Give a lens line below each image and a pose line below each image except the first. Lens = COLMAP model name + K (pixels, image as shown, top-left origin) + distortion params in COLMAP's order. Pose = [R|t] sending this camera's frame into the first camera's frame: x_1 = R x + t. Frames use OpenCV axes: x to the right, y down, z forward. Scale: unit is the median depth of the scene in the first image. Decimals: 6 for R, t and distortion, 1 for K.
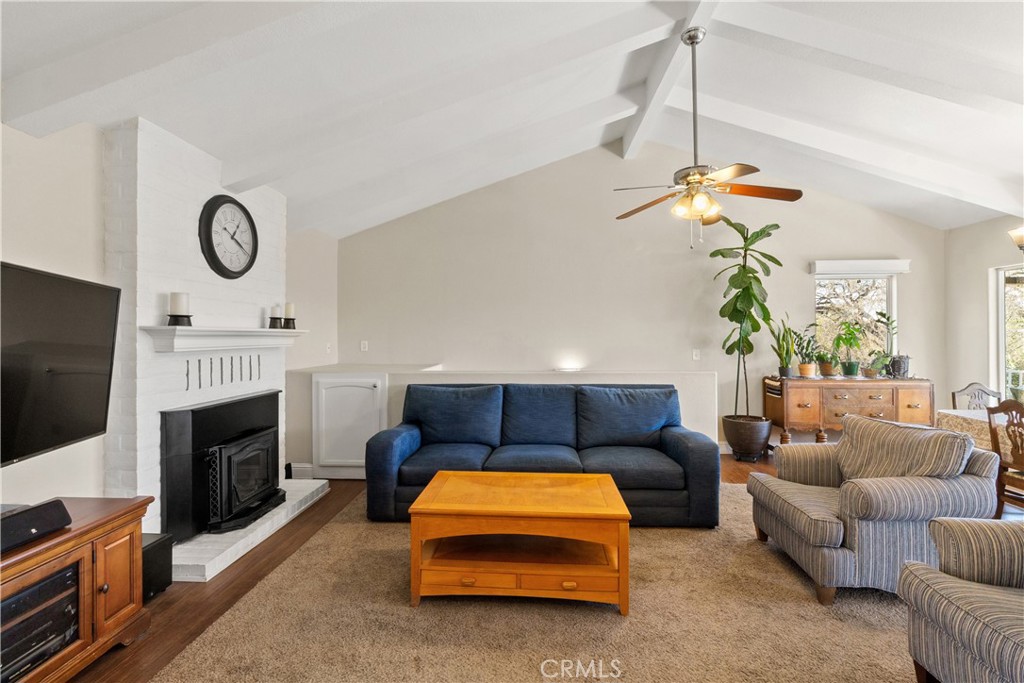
lens RADIAL K [[496.2, 0, 513.0], [0, 496.2, 335.7], [0, 0, 1]] dist [0.004141, 0.001880]
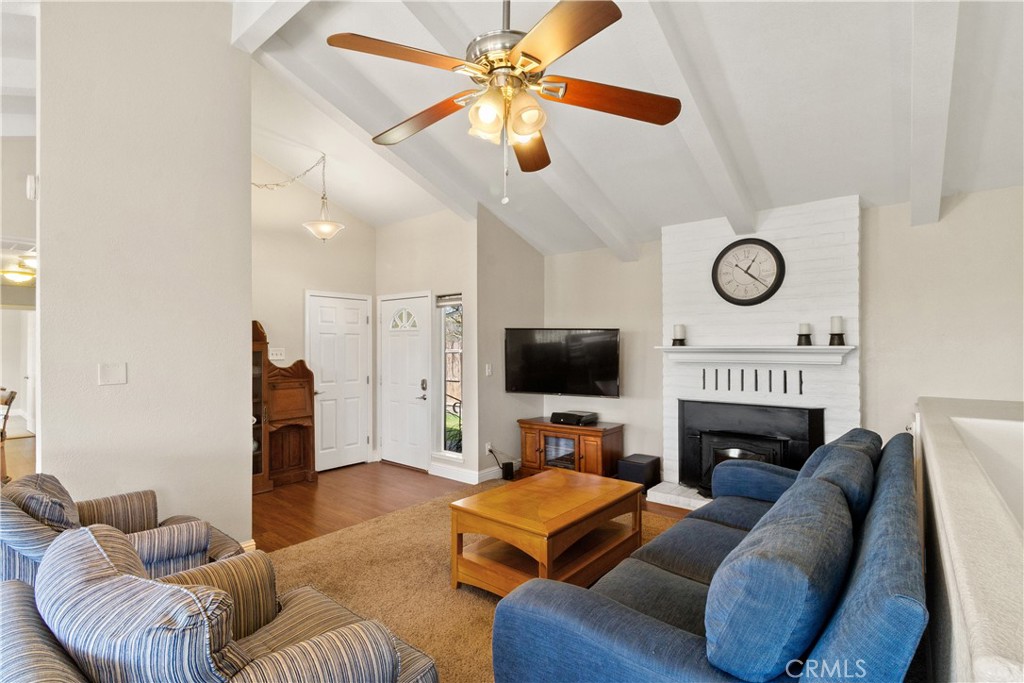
lens RADIAL K [[496.2, 0, 509.8], [0, 496.2, 342.6], [0, 0, 1]] dist [0.004141, 0.001880]
pose [[-0.594547, -0.003999, -0.804051, 0.930633], [0.000838, 0.999984, -0.005593, -0.020575], [0.804060, -0.004000, -0.594534, 1.531854]]
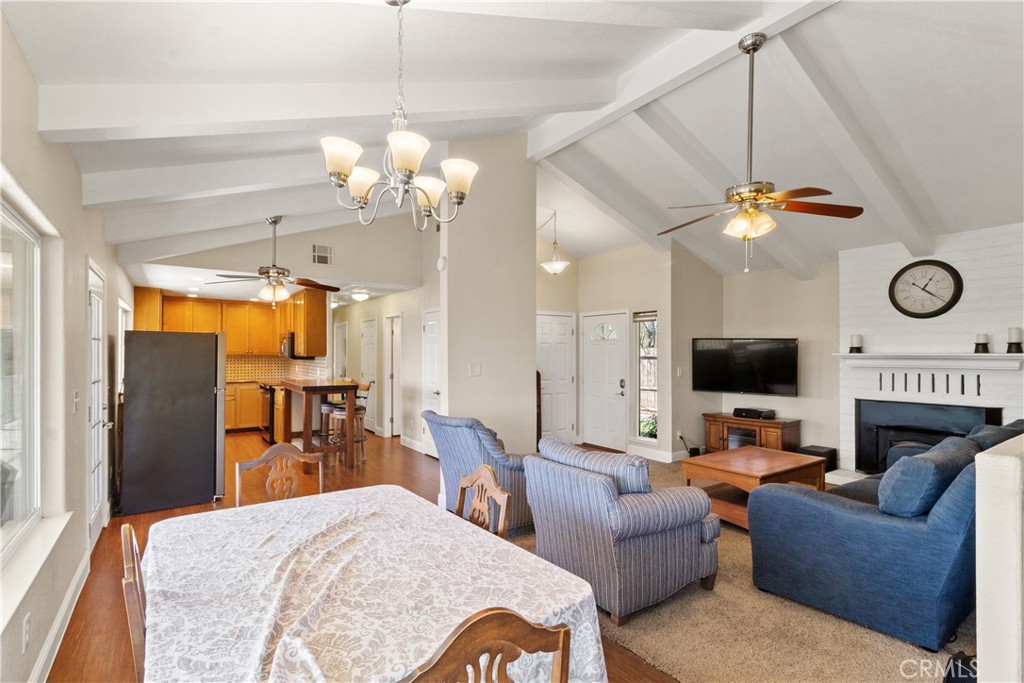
lens RADIAL K [[496.2, 0, 514.4], [0, 496.2, 351.6], [0, 0, 1]] dist [0.004141, 0.001880]
pose [[-0.784010, 0.001489, -0.620747, 1.498549], [0.001201, 0.999999, 0.000883, -0.027015], [0.620747, -0.000053, -0.784011, 1.691844]]
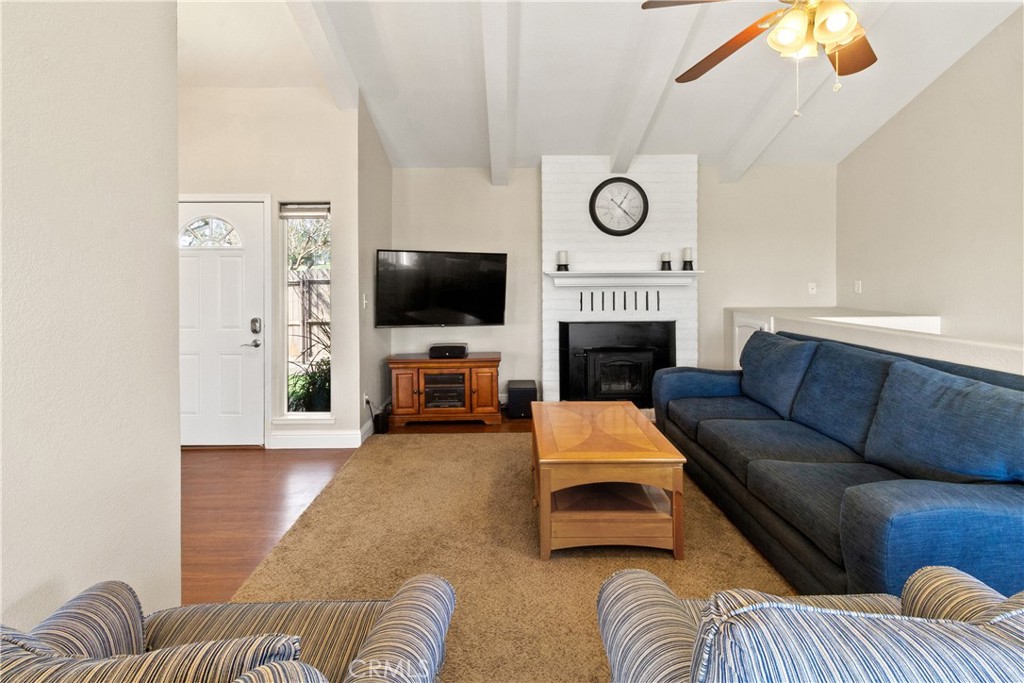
lens RADIAL K [[496.2, 0, 508.9], [0, 496.2, 282.4], [0, 0, 1]] dist [0.004141, 0.001880]
pose [[0.062866, 0.007029, -0.997997, 0.992735], [0.005770, 0.999956, 0.007407, 0.005718], [0.998005, -0.006224, 0.062822, 0.729018]]
